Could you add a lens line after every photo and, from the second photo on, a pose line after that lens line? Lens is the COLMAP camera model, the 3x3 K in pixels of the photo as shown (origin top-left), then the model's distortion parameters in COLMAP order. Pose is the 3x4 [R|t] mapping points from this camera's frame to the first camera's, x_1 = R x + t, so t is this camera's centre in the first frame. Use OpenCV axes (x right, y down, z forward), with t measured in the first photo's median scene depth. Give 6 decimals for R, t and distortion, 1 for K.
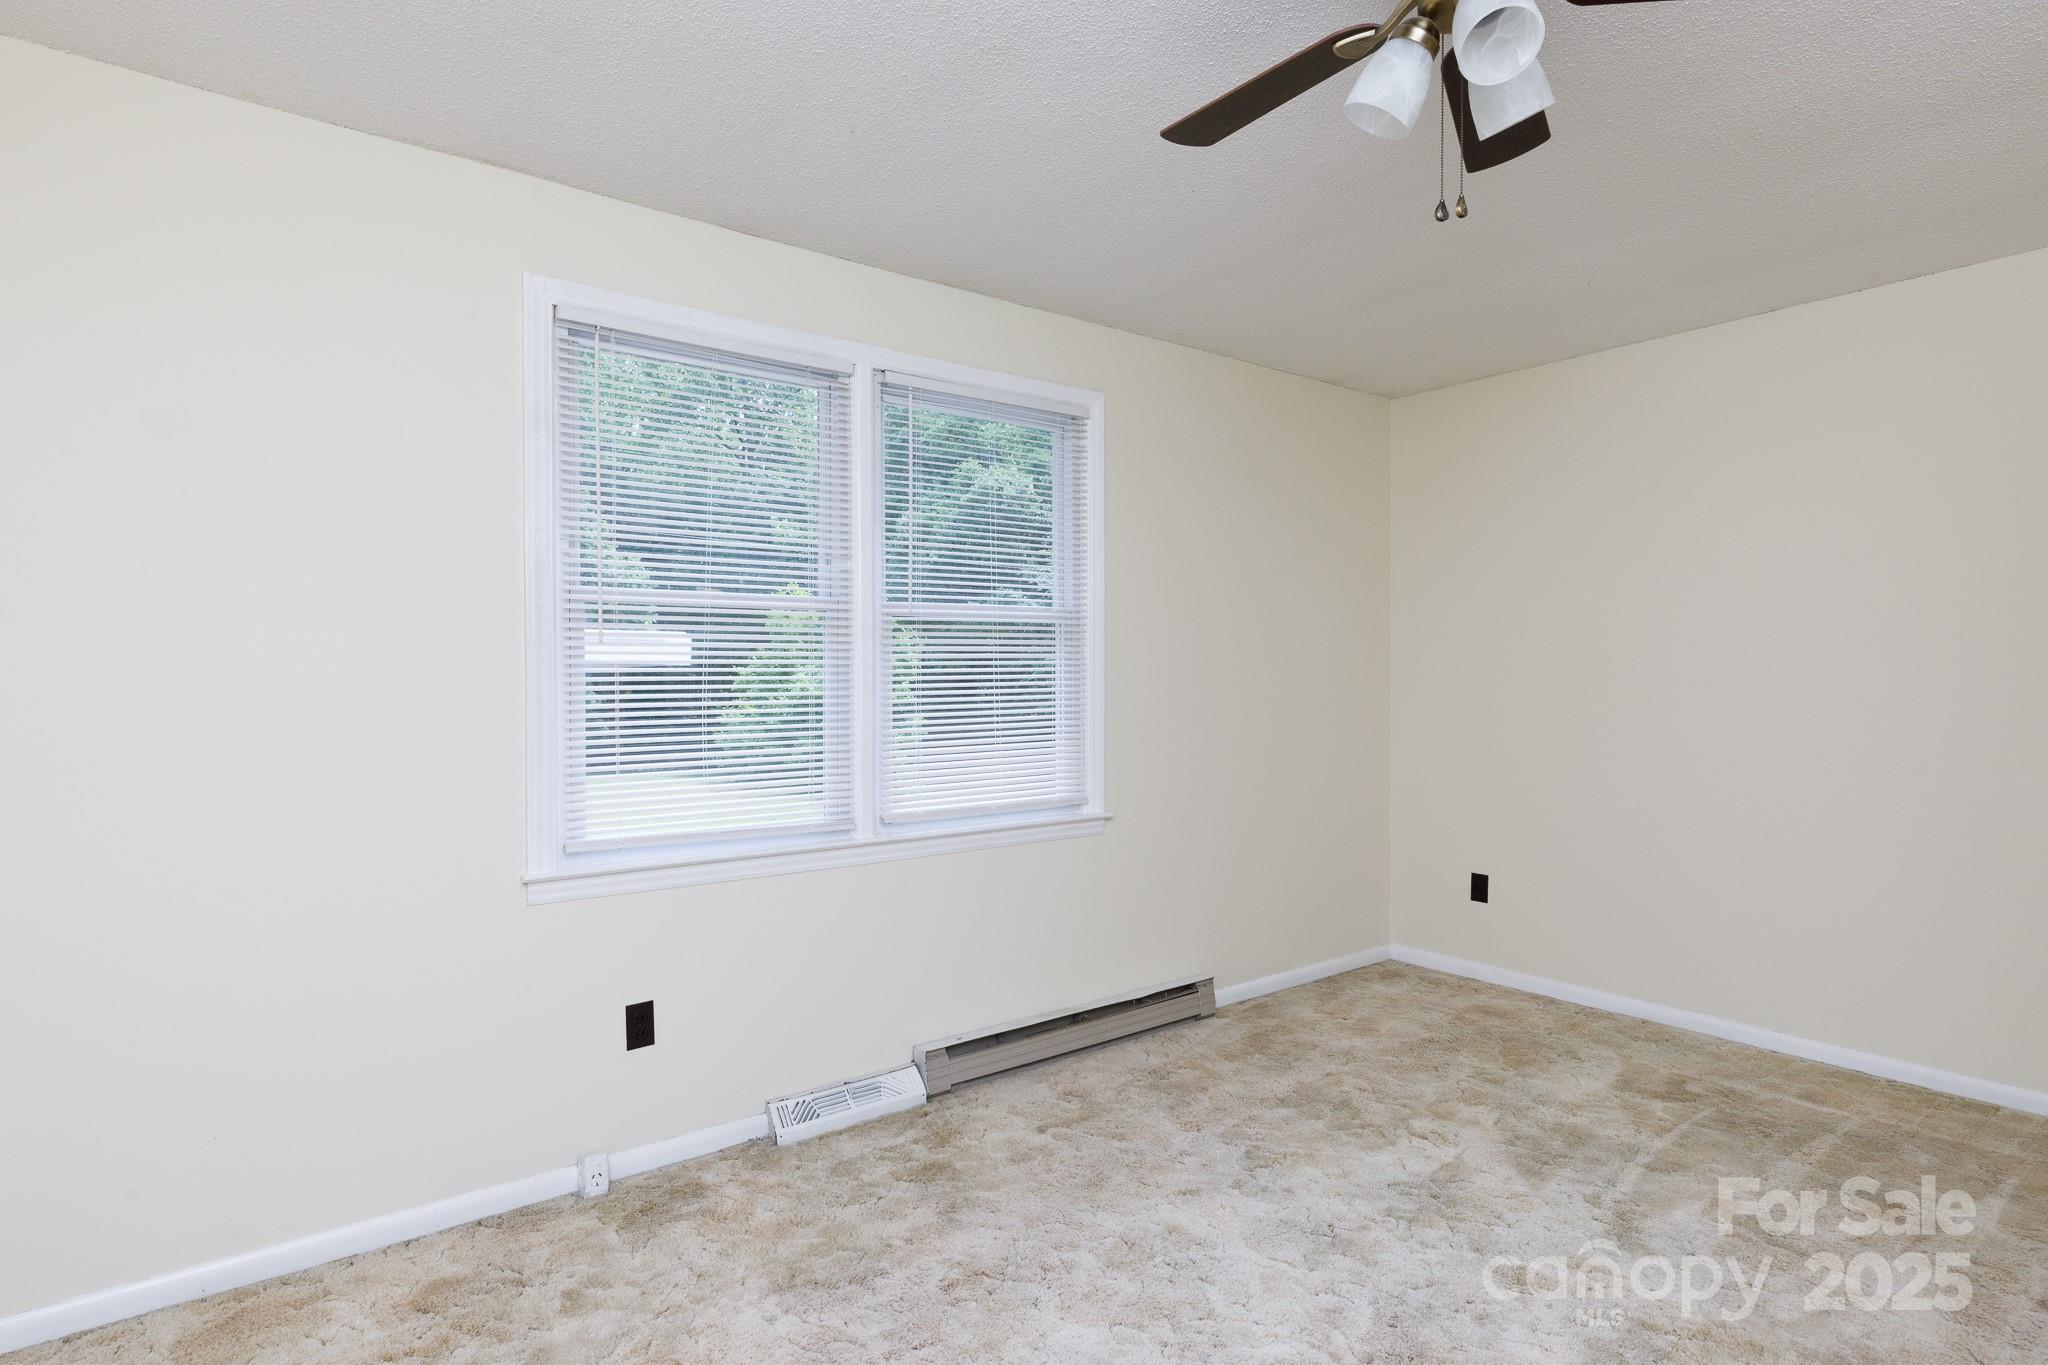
lens RADIAL K [[1020.5, 0, 1016.9], [0, 1020.5, 686.1], [0, 0, 1]] dist [-0.001428, 0.000140]
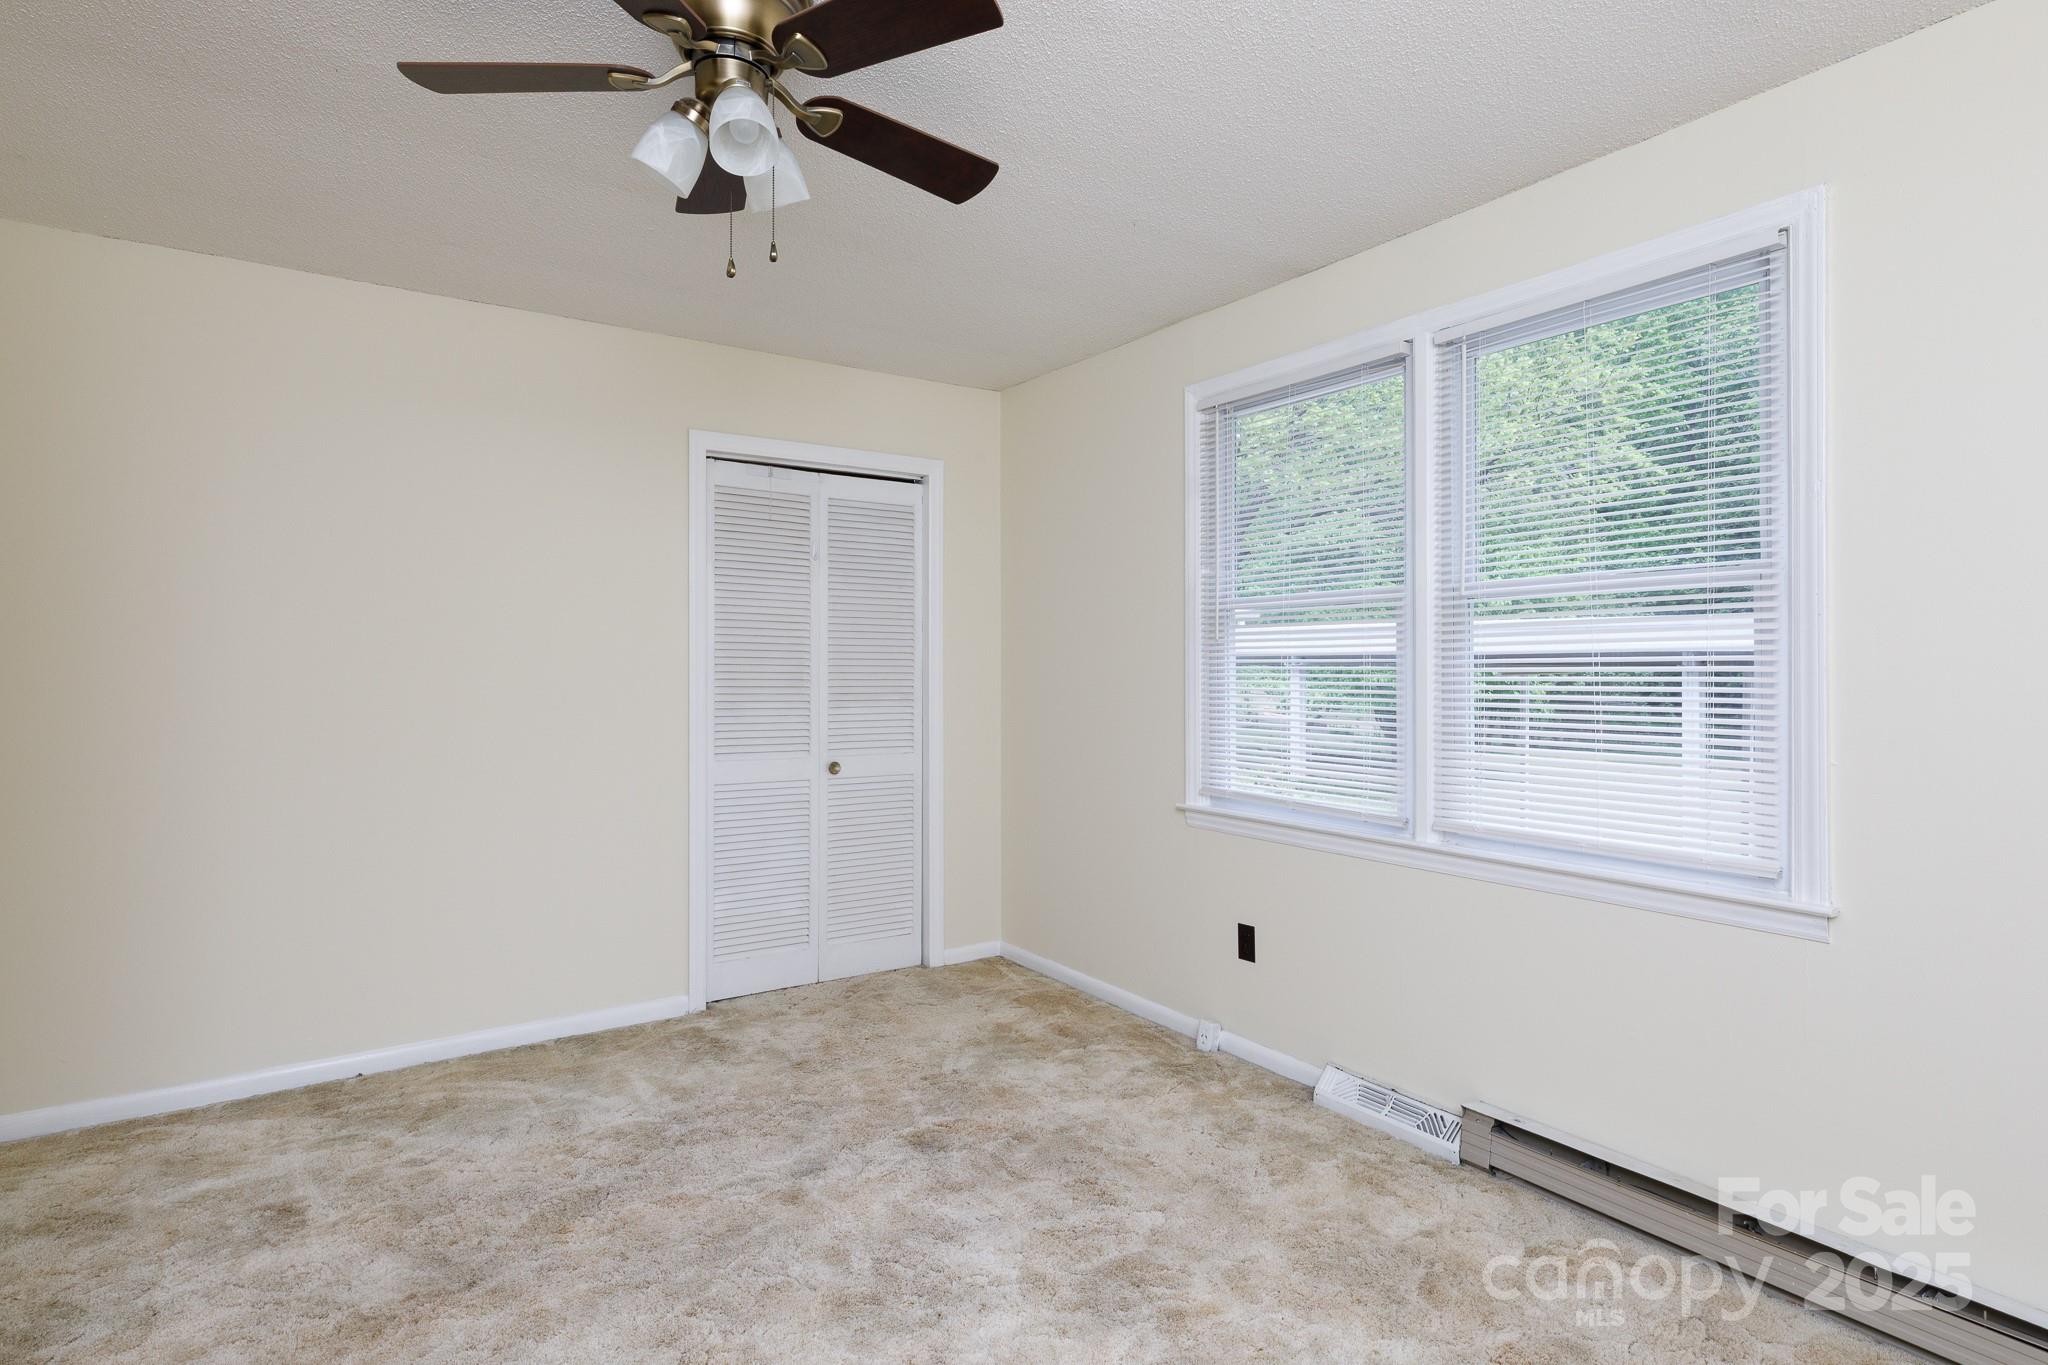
lens RADIAL K [[1020.5, 0, 1017.4], [0, 1020.5, 669.3], [0, 0, 1]] dist [-0.001428, 0.000140]
pose [[-0.029302, 0.007917, -0.999539, 0.784458], [-0.010197, 0.999914, 0.008218, -0.011826], [0.999519, 0.010433, -0.029219, 0.653951]]
